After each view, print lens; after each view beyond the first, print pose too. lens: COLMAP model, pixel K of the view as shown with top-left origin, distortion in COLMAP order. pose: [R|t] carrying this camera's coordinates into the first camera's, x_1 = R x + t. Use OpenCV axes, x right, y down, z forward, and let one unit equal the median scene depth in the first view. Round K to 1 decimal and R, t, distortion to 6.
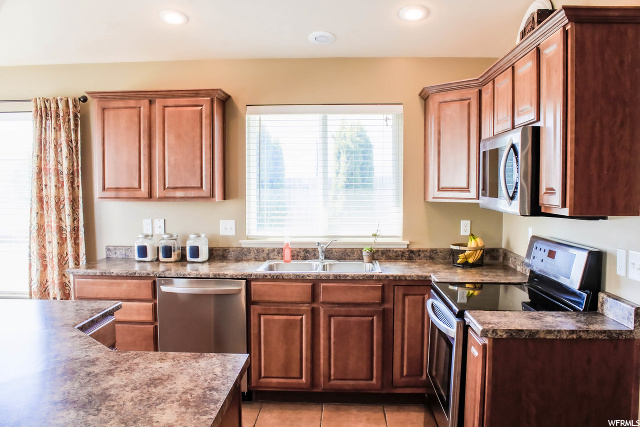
lens RADIAL K [[537.4, 0, 318.7], [0, 537.4, 212.6], [0, 0, 1]] dist [-0.159183, 0.129386]
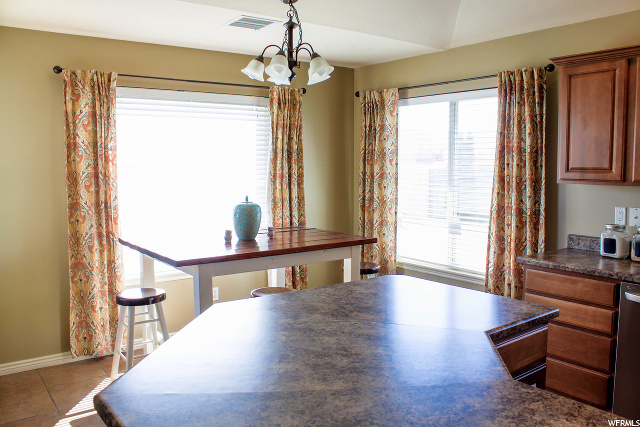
lens RADIAL K [[537.4, 0, 318.4], [0, 537.4, 212.0], [0, 0, 1]] dist [-0.159183, 0.129386]
pose [[0.632526, 0.069027, -0.771457, -0.000480], [-0.039998, 0.997603, 0.056467, -0.006777], [0.773506, -0.004860, 0.633771, 0.136812]]
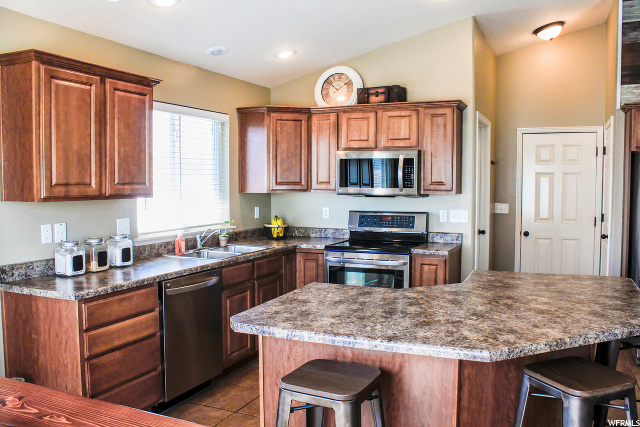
lens RADIAL K [[537.4, 0, 321.3], [0, 537.4, 213.4], [0, 0, 1]] dist [-0.159183, 0.129386]
pose [[0.364524, -0.054586, 0.929593, -0.961688], [0.047602, 0.998068, 0.039940, -0.015957], [-0.929976, 0.029692, 0.366418, 0.377085]]
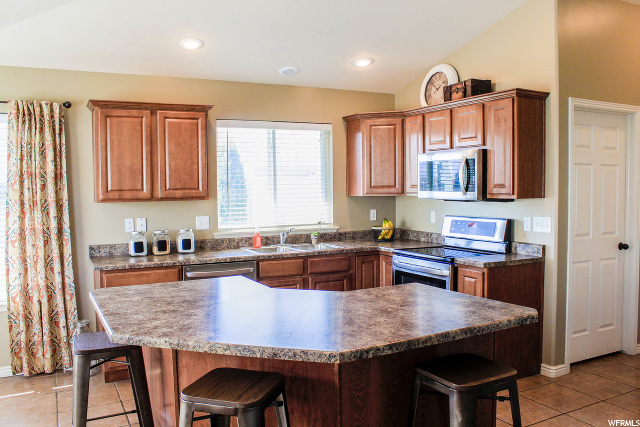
lens RADIAL K [[537.4, 0, 319.6], [0, 537.4, 212.7], [0, 0, 1]] dist [-0.159183, 0.129386]
pose [[0.863529, -0.035269, 0.503065, -0.578835], [0.037713, 0.999274, 0.005320, 0.010437], [-0.502888, 0.014378, 0.864232, -0.148582]]
